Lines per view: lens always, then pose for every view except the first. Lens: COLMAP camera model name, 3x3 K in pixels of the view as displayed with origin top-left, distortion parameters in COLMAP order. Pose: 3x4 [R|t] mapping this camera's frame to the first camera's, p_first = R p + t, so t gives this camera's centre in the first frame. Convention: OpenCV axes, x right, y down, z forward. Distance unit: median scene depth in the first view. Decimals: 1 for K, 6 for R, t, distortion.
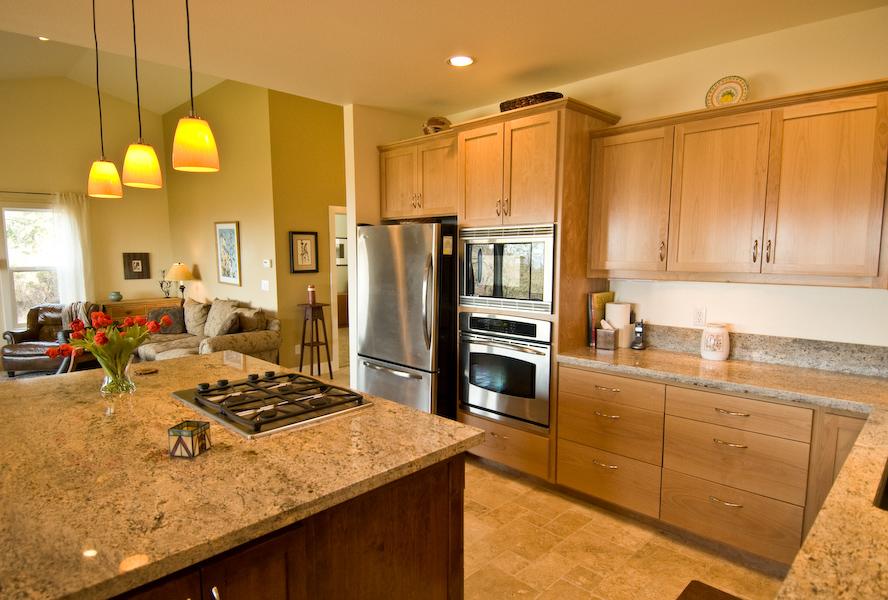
lens RADIAL K [[507.0, 0, 441.2], [0, 507.0, 305.3], [0, 0, 1]] dist [0.003451, 0.000394]
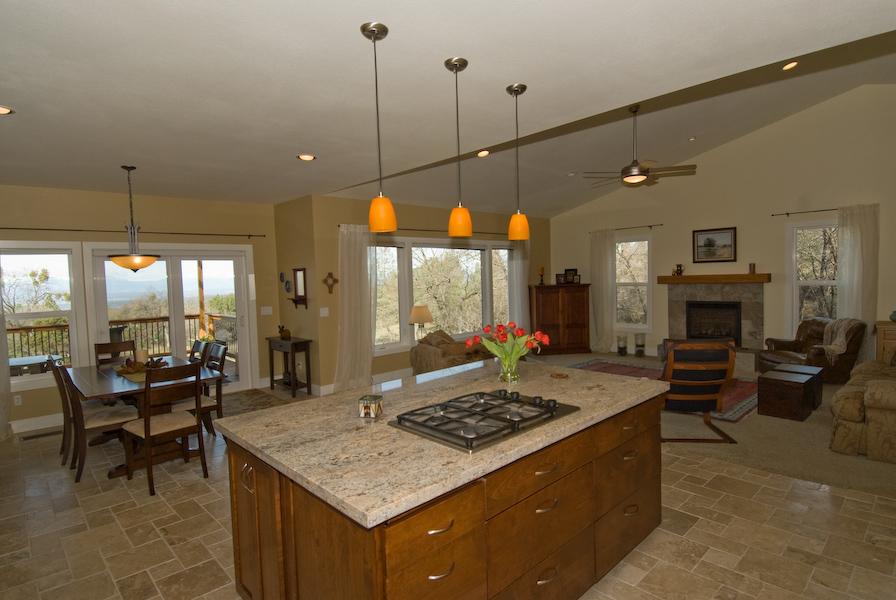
lens RADIAL K [[466.7, 0, 453.2], [0, 466.7, 301.3], [0, 0, 1]] dist [0.010820, -0.006628]
pose [[-0.026956, 0.056139, -0.998059, 0.860525], [-0.076928, 0.995344, 0.058064, -0.149645], [0.996672, 0.078344, -0.022512, 1.214228]]
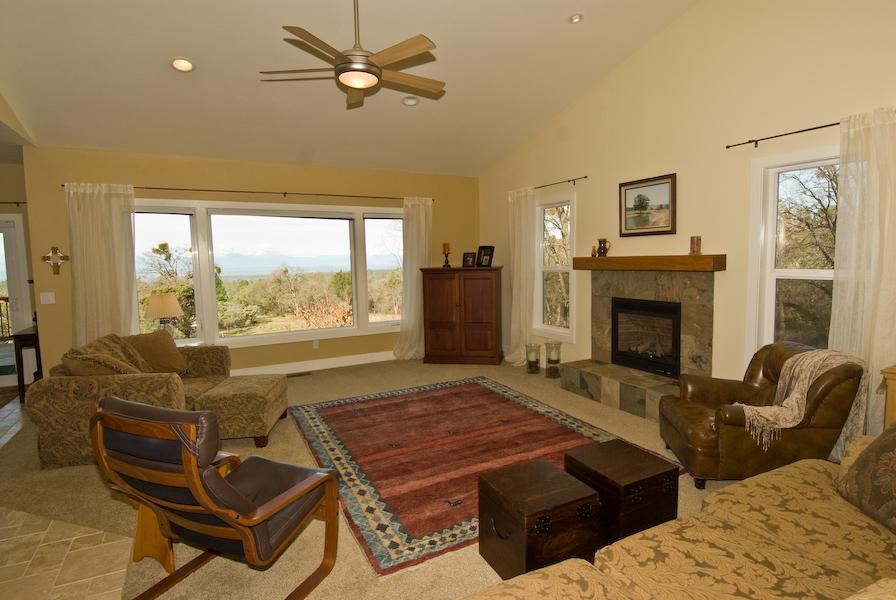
lens RADIAL K [[466.7, 0, 447.3], [0, 466.7, 298.9], [0, 0, 1]] dist [0.010820, -0.006628]
pose [[-0.291182, 0.091721, -0.952261, -0.744164], [-0.082745, 0.989248, 0.120586, -0.318893], [0.953082, 0.113908, -0.280462, 3.243874]]
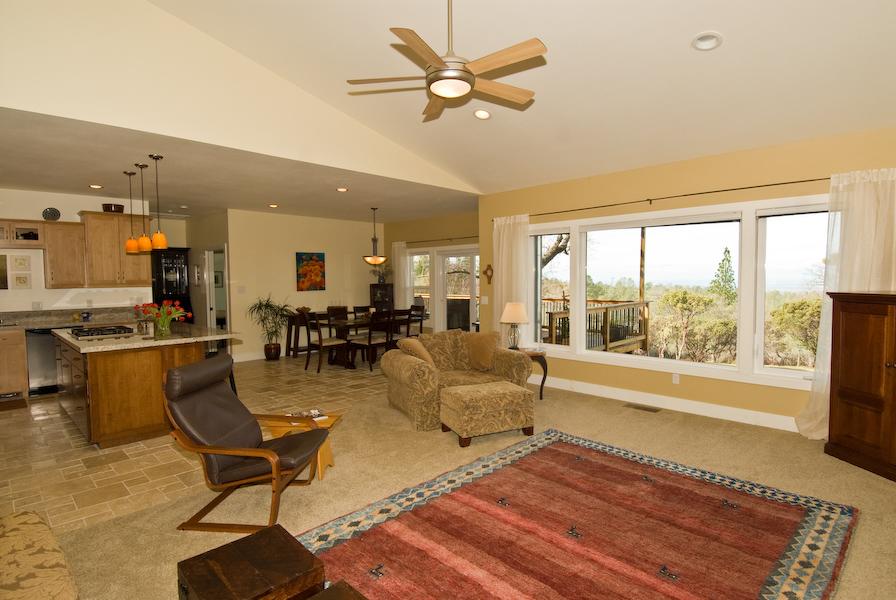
lens RADIAL K [[466.7, 0, 454.5], [0, 466.7, 294.6], [0, 0, 1]] dist [0.010820, -0.006628]
pose [[-0.999689, 0.010341, -0.022684, -2.444153], [0.006976, 0.989596, 0.143703, -0.412646], [0.023934, 0.143500, -0.989361, 4.133917]]
